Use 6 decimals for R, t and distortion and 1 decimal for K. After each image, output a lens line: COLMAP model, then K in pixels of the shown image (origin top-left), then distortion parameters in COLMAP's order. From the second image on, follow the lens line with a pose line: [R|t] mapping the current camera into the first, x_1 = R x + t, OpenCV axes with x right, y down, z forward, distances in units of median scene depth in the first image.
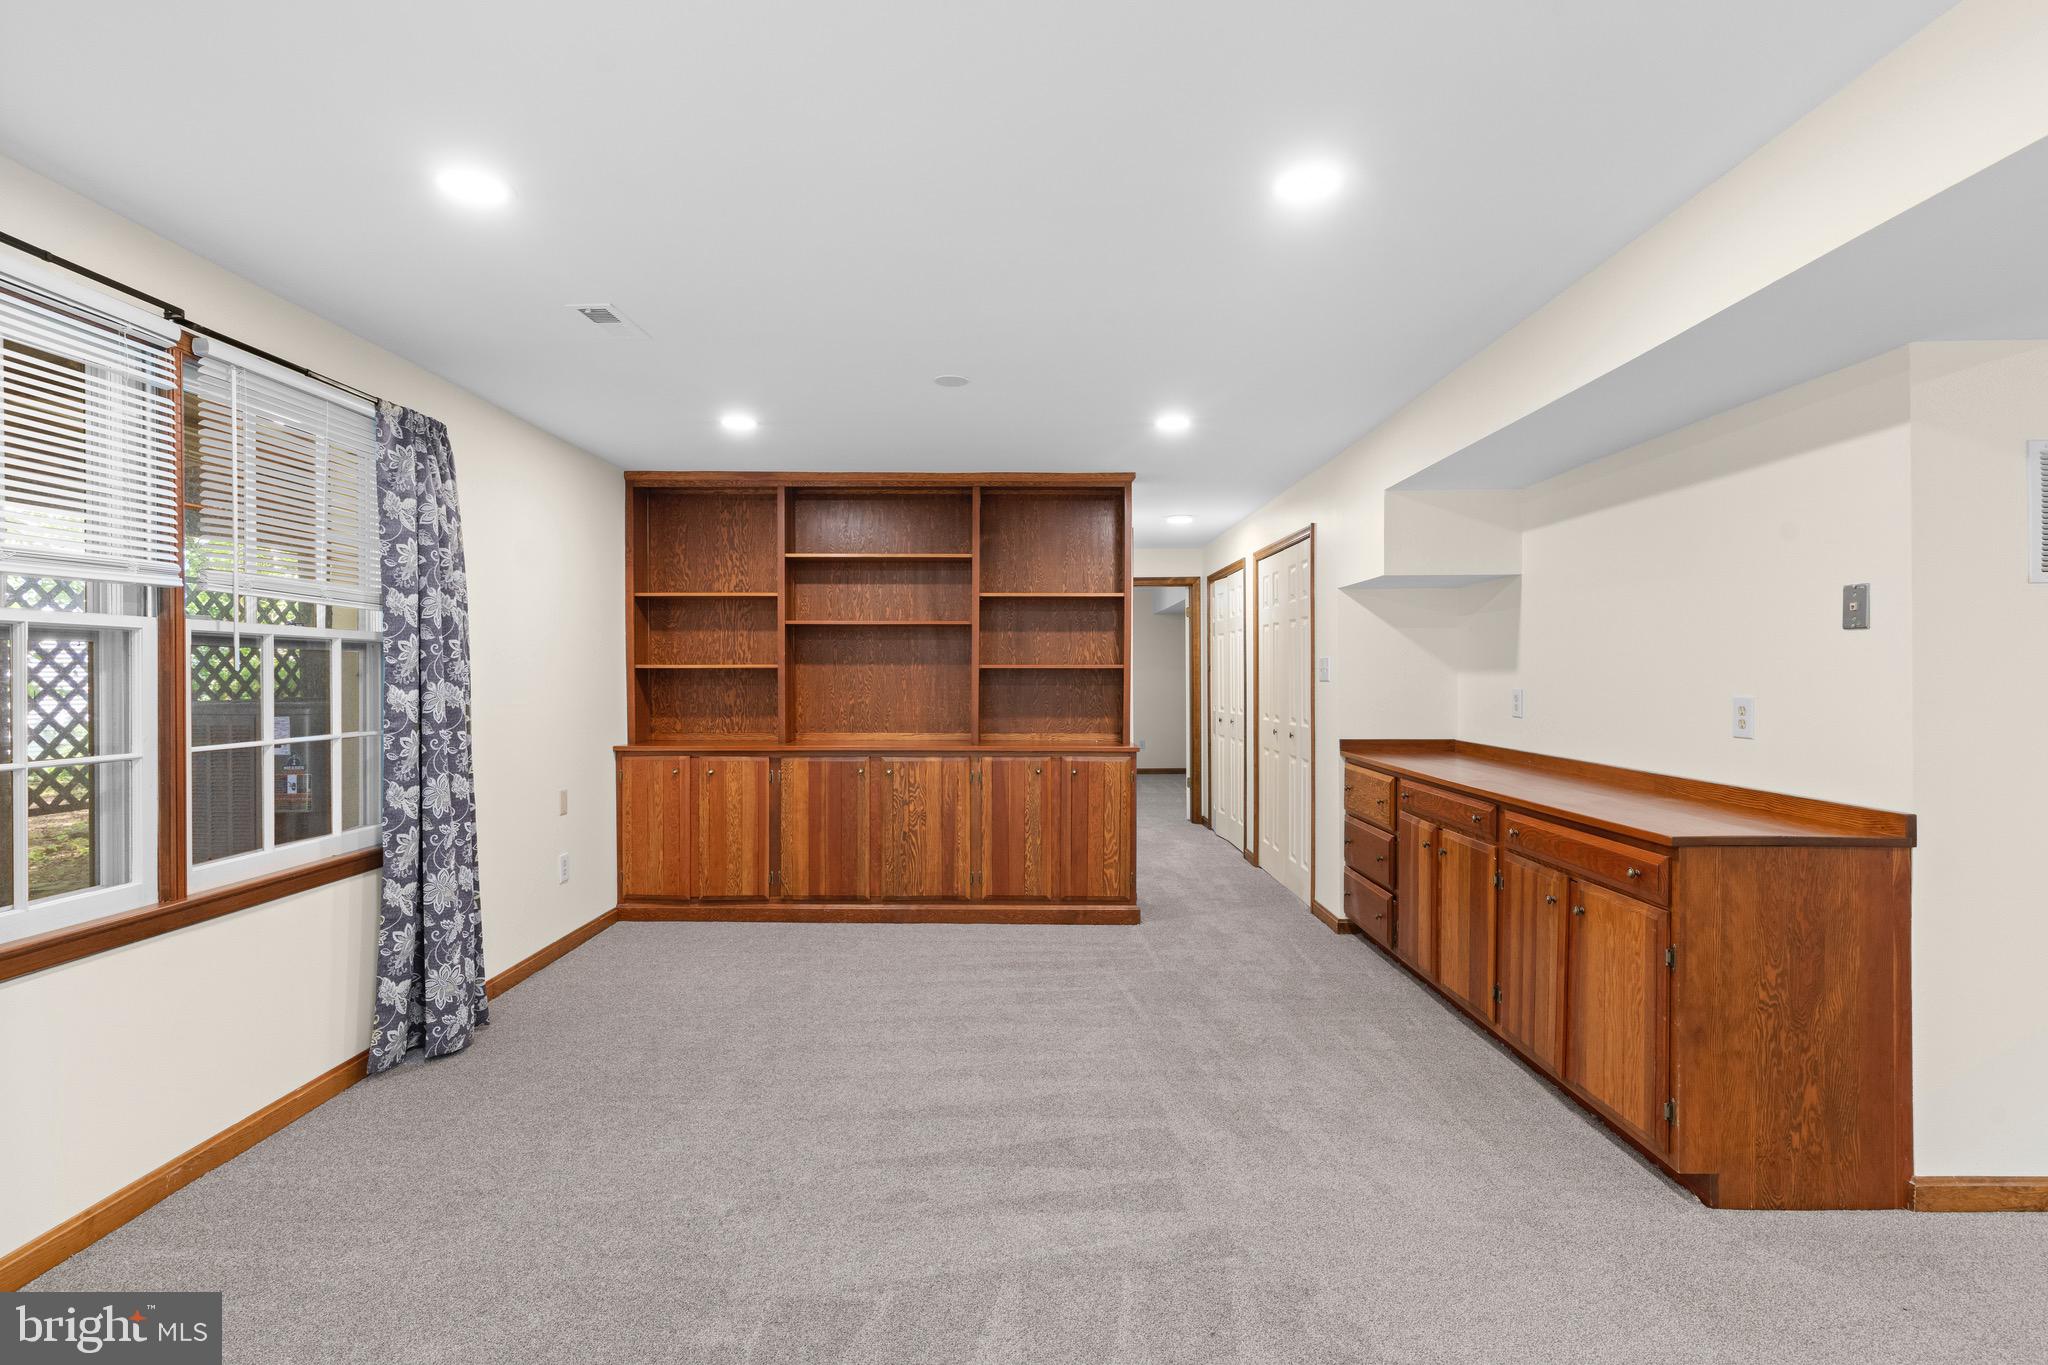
lens RADIAL K [[973.5, 0, 1021.2], [0, 973.5, 675.7], [0, 0, 1]] dist [0.003022, 0.000133]
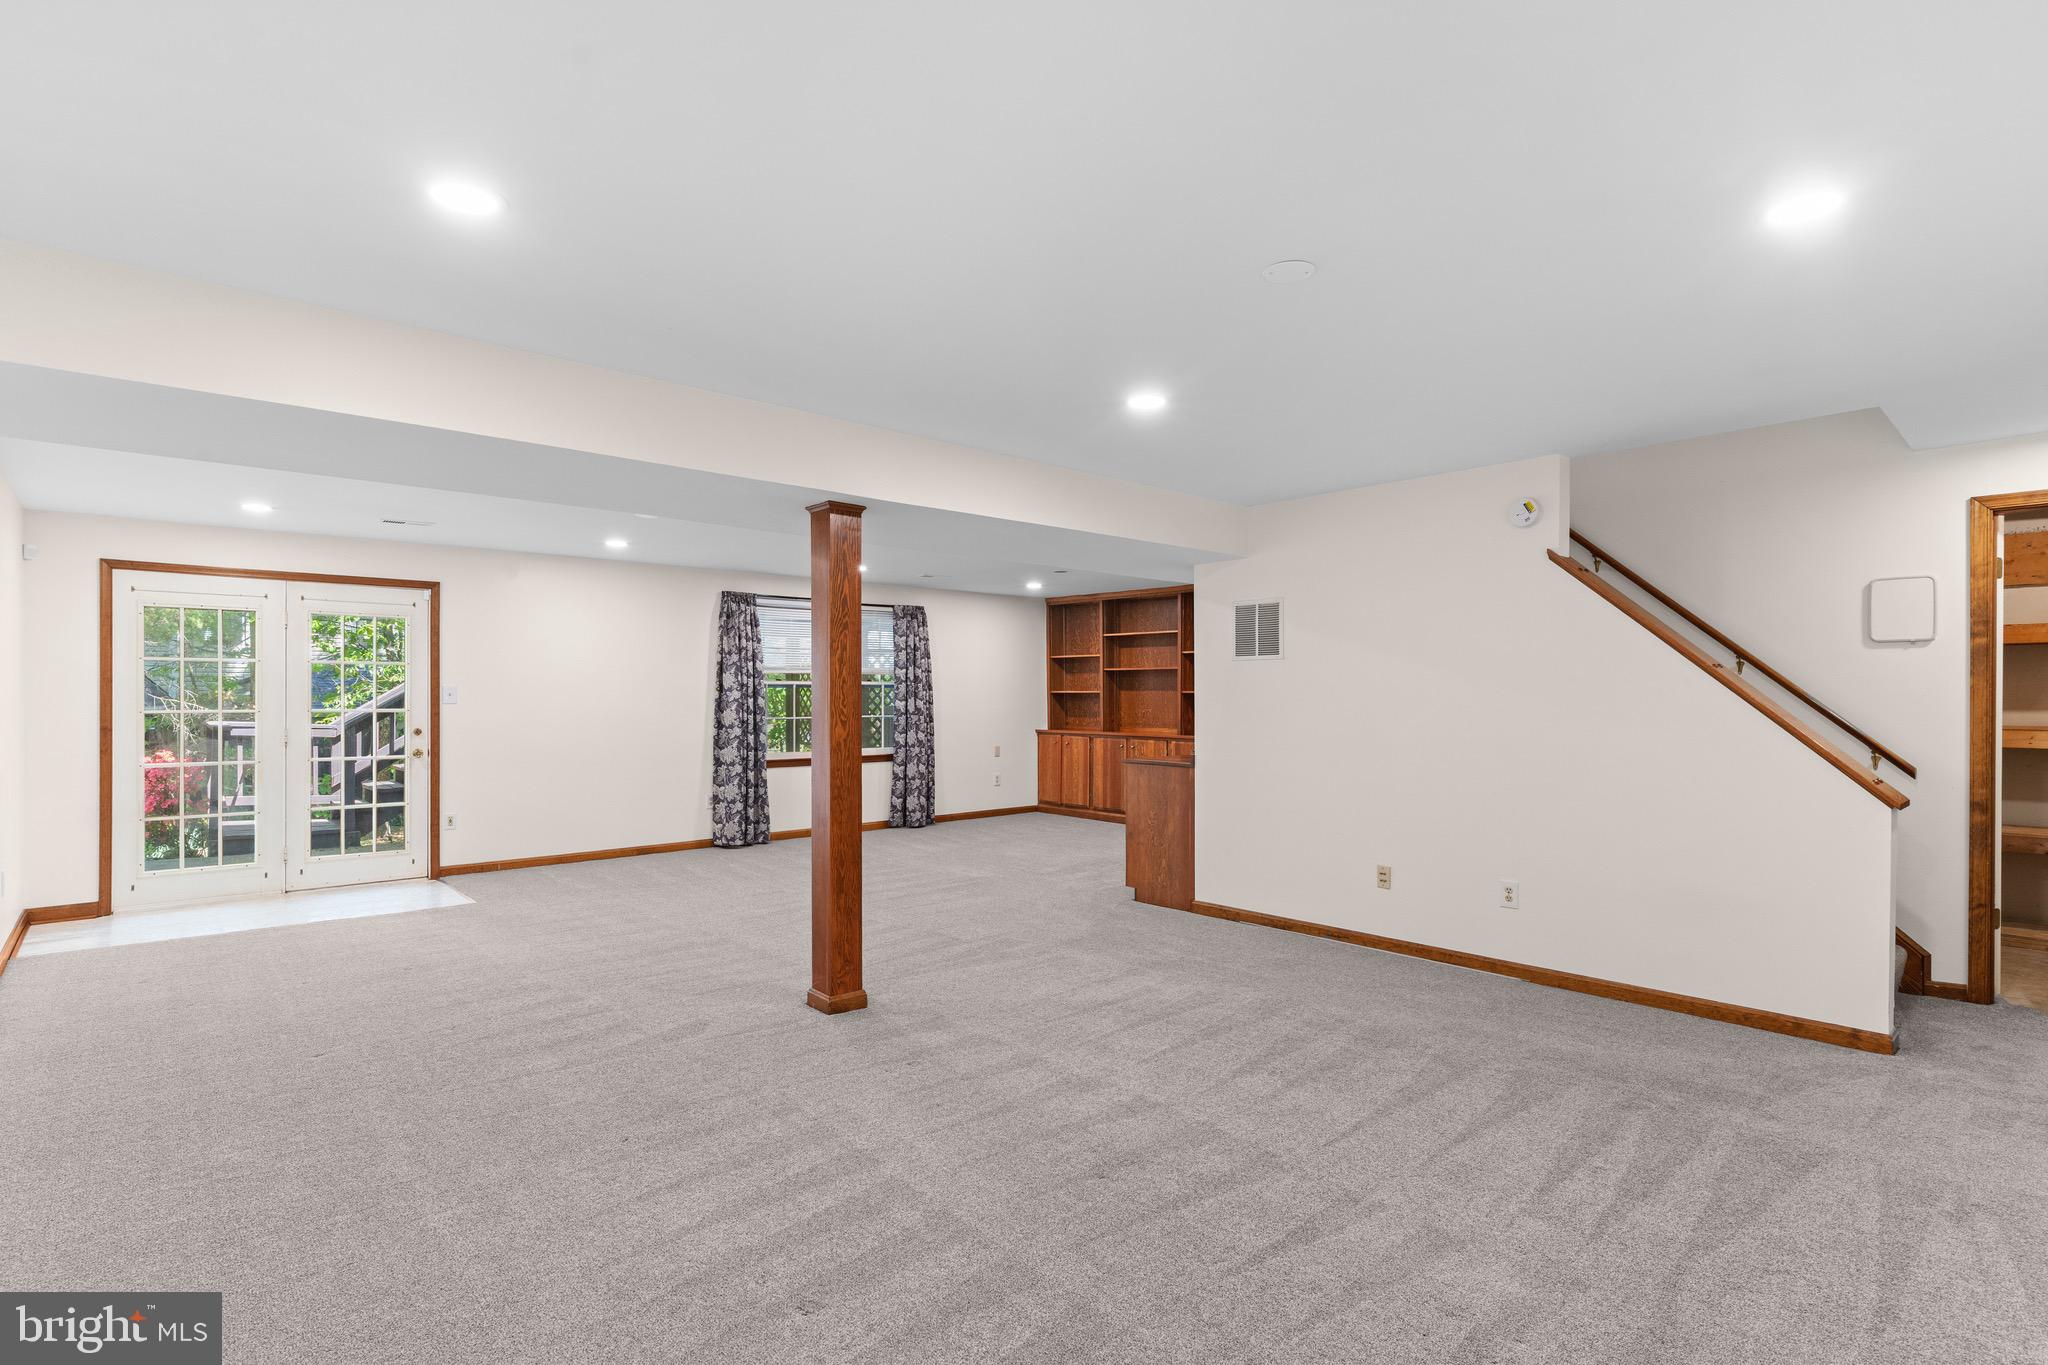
lens RADIAL K [[973.5, 0, 1023.1], [0, 973.5, 688.8], [0, 0, 1]] dist [0.003022, 0.000133]
pose [[0.678843, -0.002587, -0.734279, 1.745699], [-0.001632, 0.999986, -0.005033, -0.009092], [0.734282, 0.004615, 0.678829, -0.721674]]
